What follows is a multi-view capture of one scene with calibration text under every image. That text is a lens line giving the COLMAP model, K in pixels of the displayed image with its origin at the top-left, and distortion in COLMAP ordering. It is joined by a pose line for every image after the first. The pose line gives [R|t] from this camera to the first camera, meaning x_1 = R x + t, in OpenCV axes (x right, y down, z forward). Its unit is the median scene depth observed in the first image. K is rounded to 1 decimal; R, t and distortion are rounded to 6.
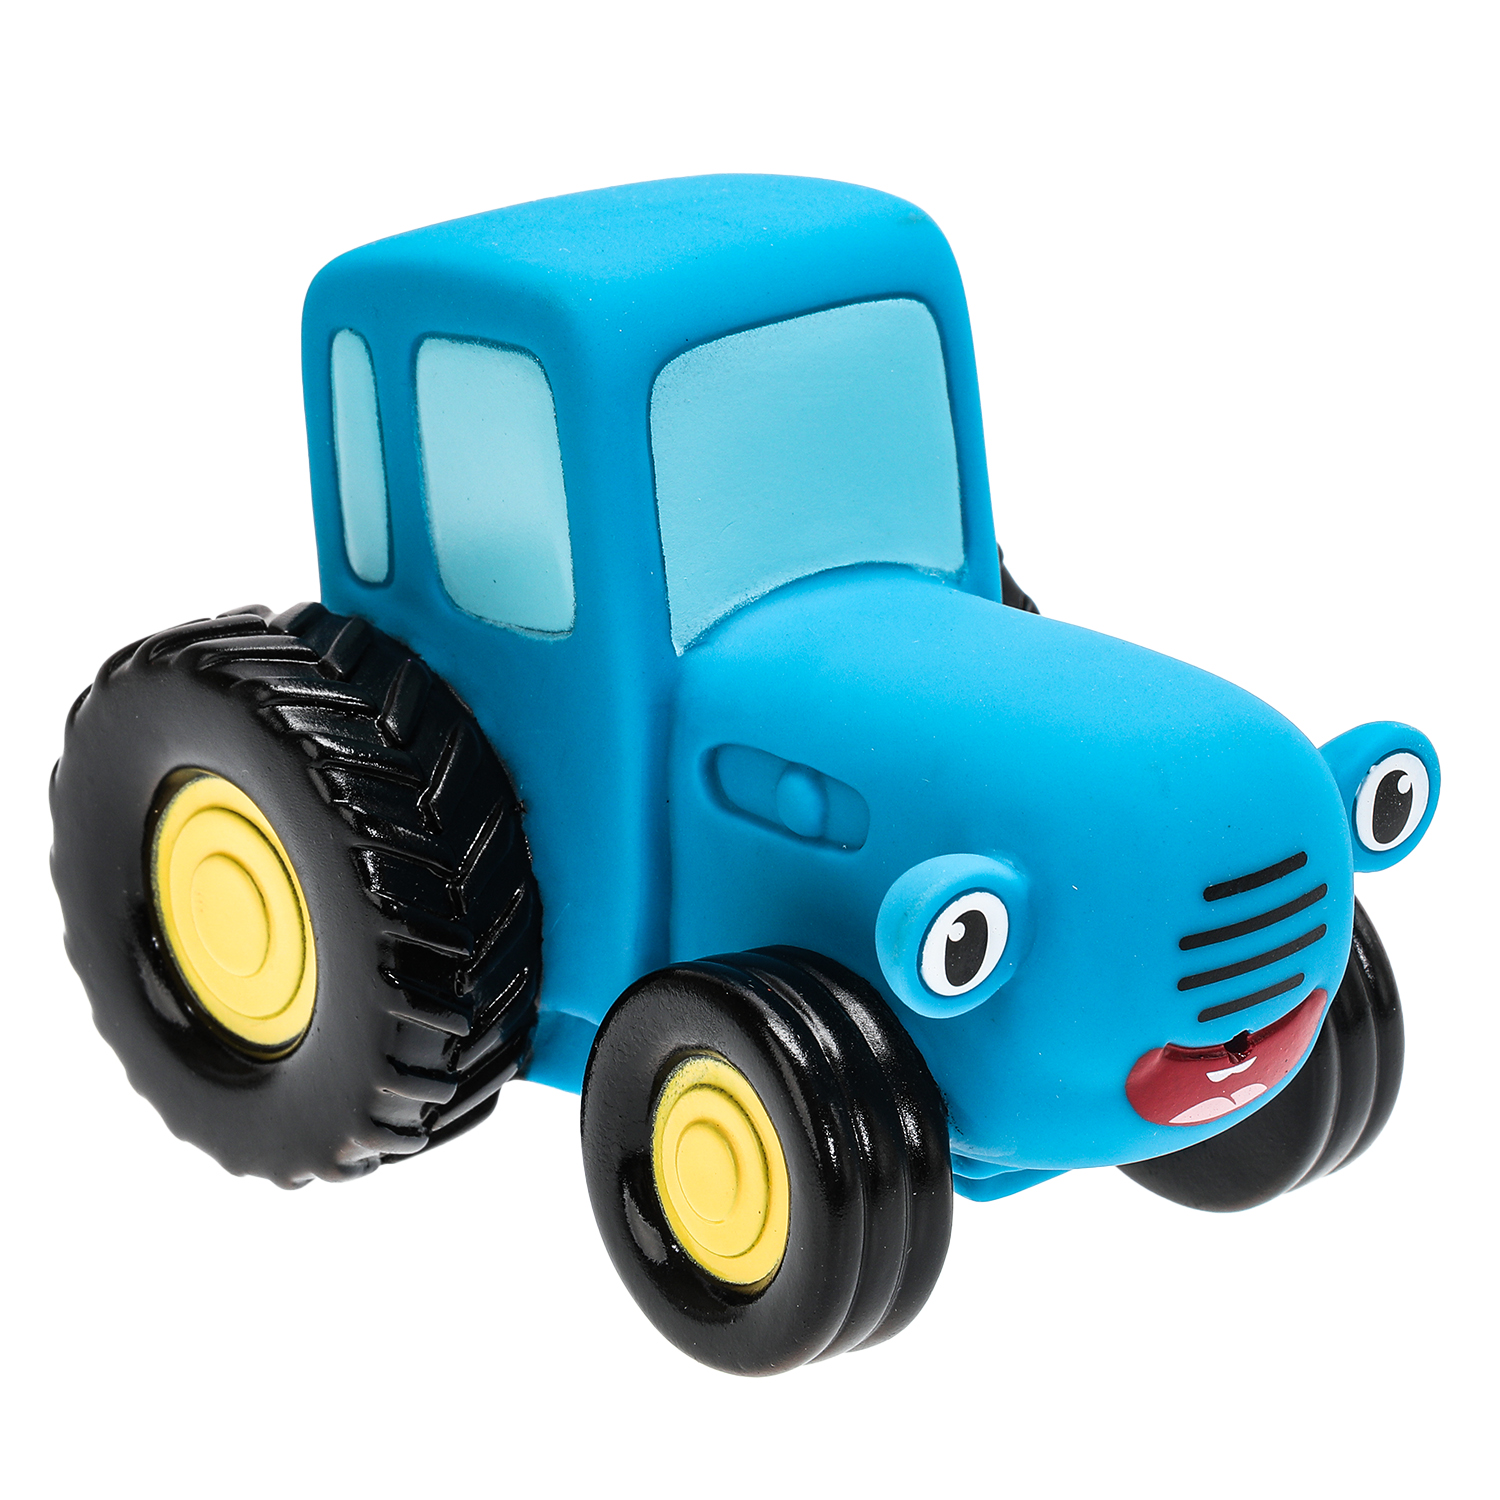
lens RADIAL K [[5713.5, 0, 750.0], [0, 5713.5, 750.0], [0, 0, 1]] dist [0.406444, -0.641643]
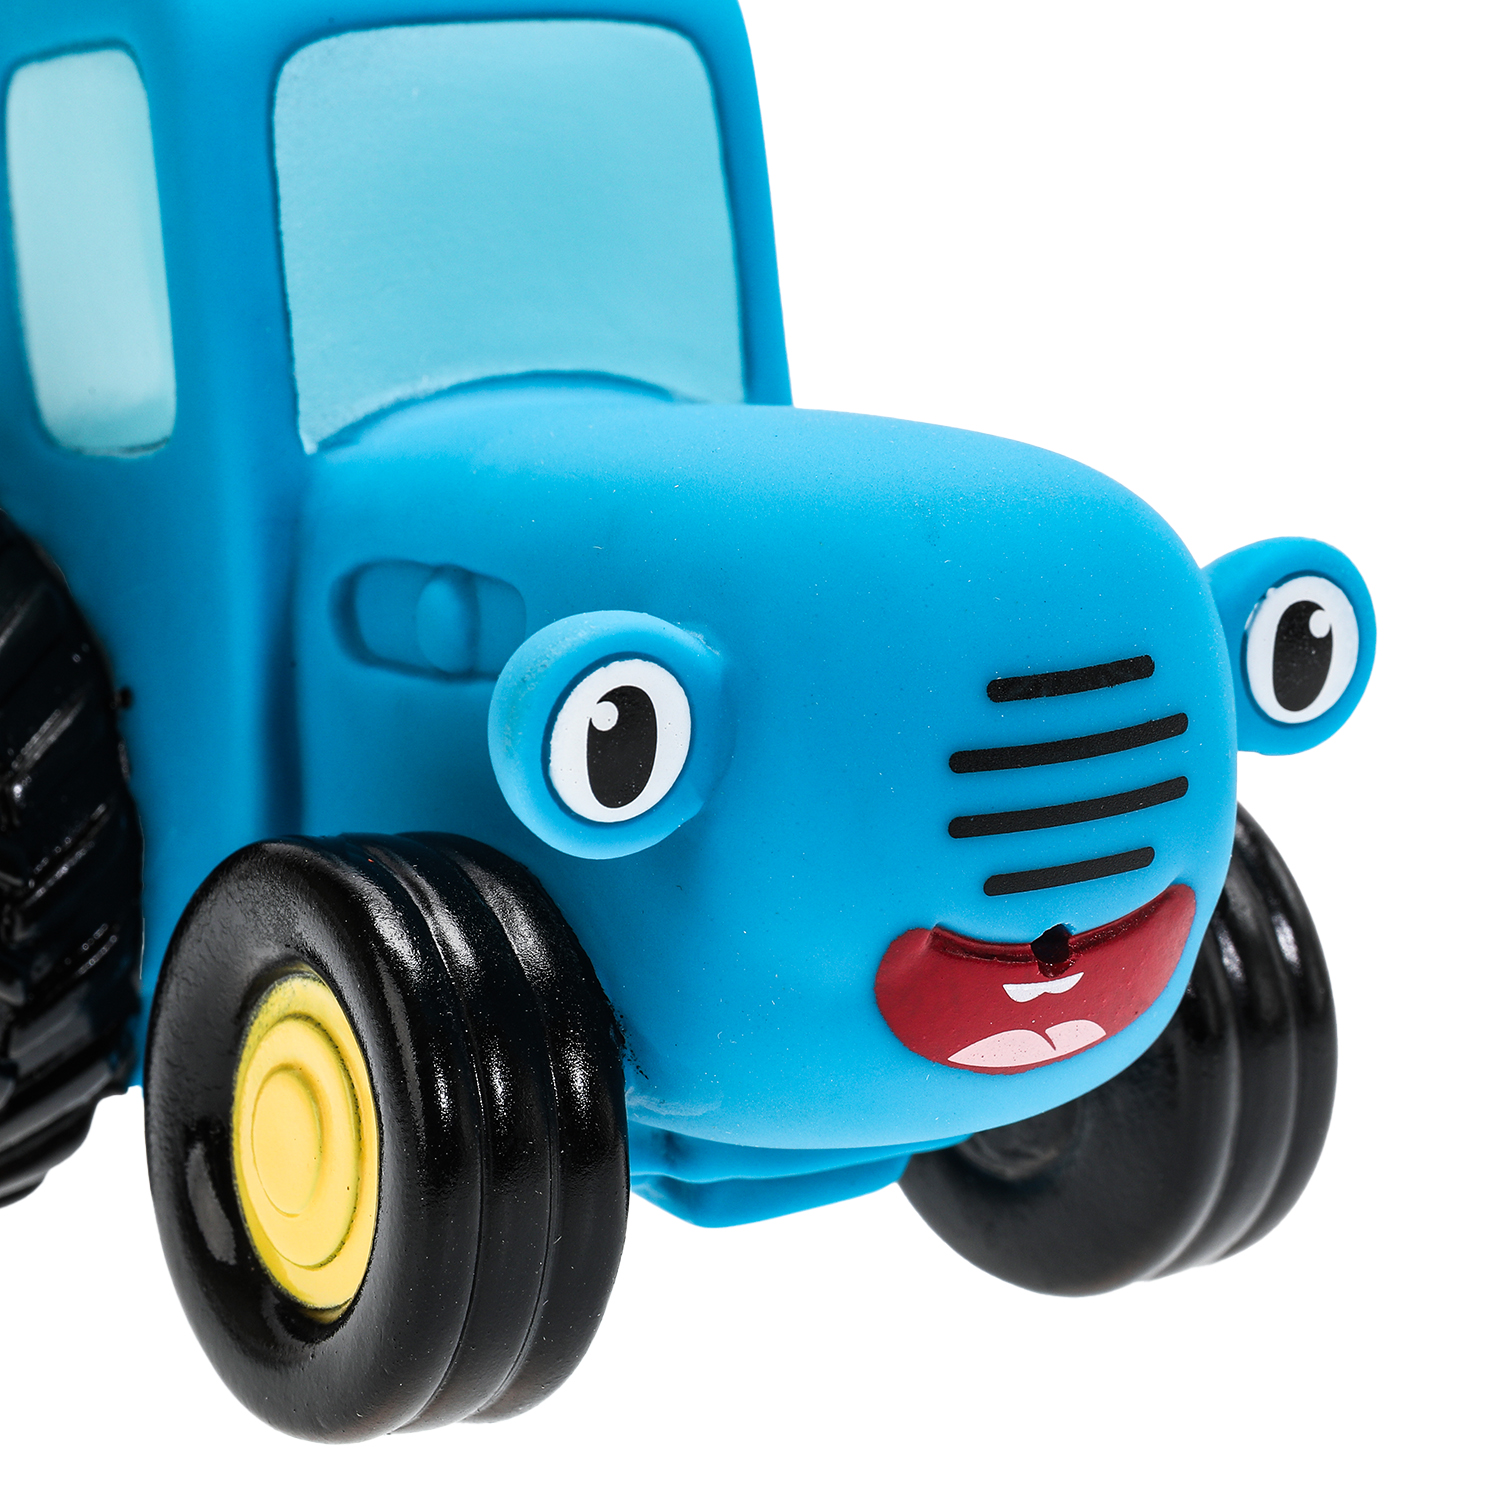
lens RADIAL K [[4749.2, 0, 602.4], [0, 4749.2, 673.6], [0, 0, 1]] dist [0.013740, 0.535791]
pose [[0.994297, 0.012028, -0.105962, 0.089694], [-0.031967, 0.981545, -0.188541, 0.124638], [0.101739, 0.190854, 0.976332, 0.435556]]
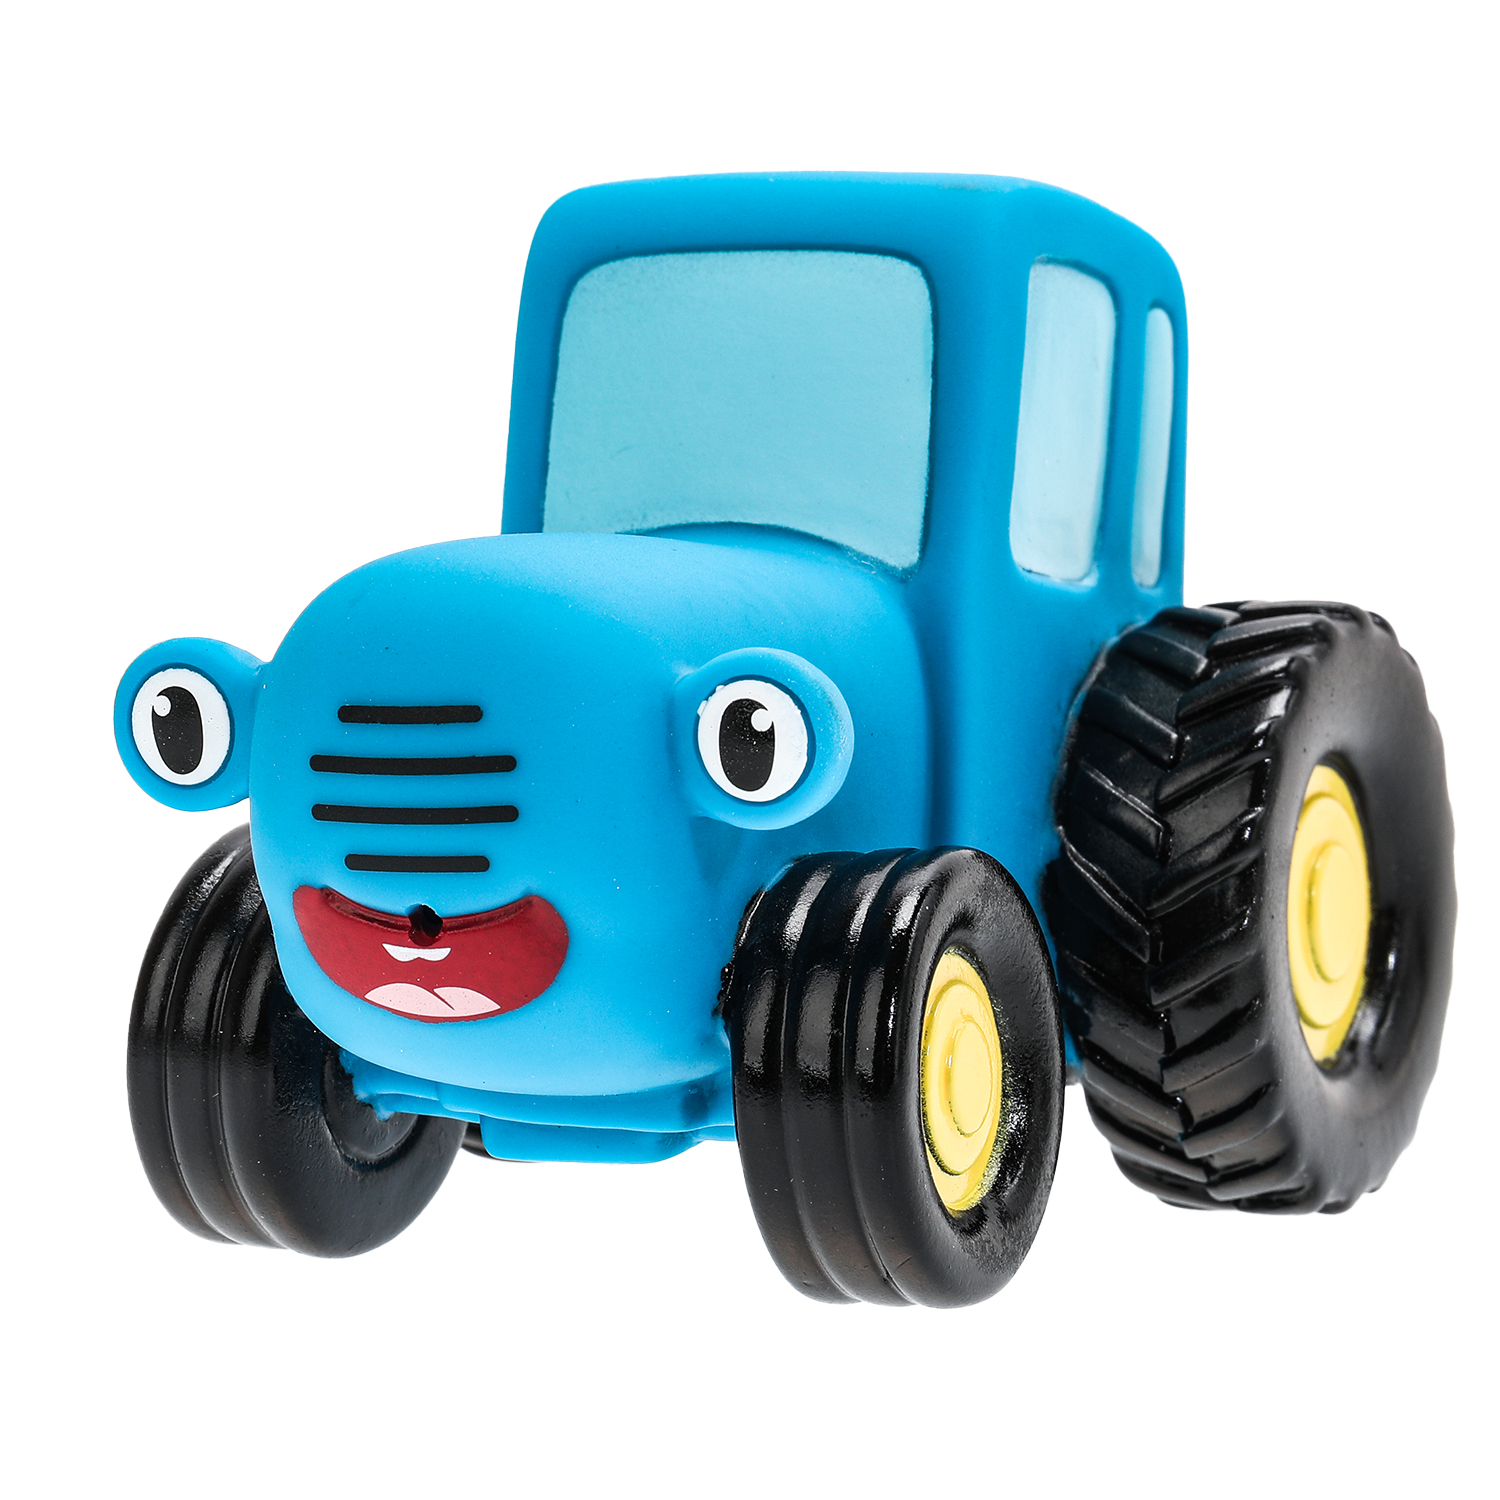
lens RADIAL K [[5713.5, 0, 750.0], [0, 5713.5, 750.0], [0, 0, 1]] dist [0.406444, -0.641643]
pose [[0.408812, 0.062614, -0.910468, 0.895599], [-0.319344, 0.944387, -0.078443, 0.078060], [0.854923, 0.322821, 0.406072, 0.663785]]
